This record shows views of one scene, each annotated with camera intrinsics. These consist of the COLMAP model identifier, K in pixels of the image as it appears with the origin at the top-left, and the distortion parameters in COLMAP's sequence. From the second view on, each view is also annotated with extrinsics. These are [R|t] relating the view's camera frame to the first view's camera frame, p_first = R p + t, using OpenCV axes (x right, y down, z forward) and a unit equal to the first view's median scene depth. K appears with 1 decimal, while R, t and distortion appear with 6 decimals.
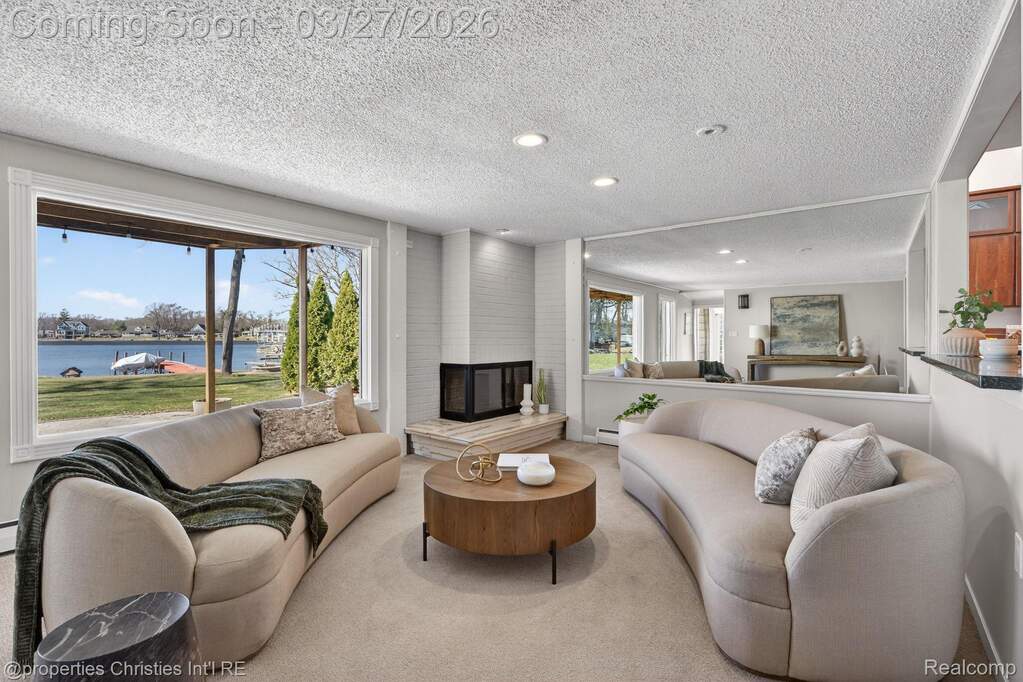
lens RADIAL K [[459.9, 0, 508.8], [0, 459.9, 338.5], [0, 0, 1]] dist [0.002190, 0.003269]
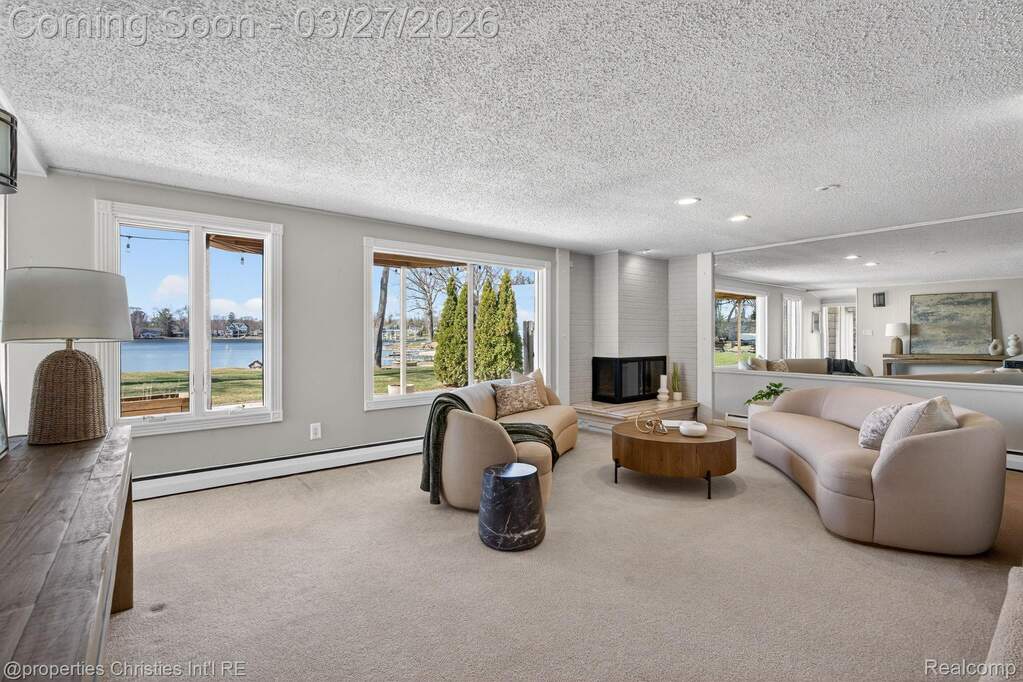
lens RADIAL K [[459.9, 0, 511.8], [0, 459.9, 337.8], [0, 0, 1]] dist [0.002190, 0.003269]
pose [[0.976584, -0.000203, -0.215135, -0.091050], [0.000665, 0.999998, 0.002077, -0.001441], [0.215134, -0.002171, 0.976582, -0.268488]]
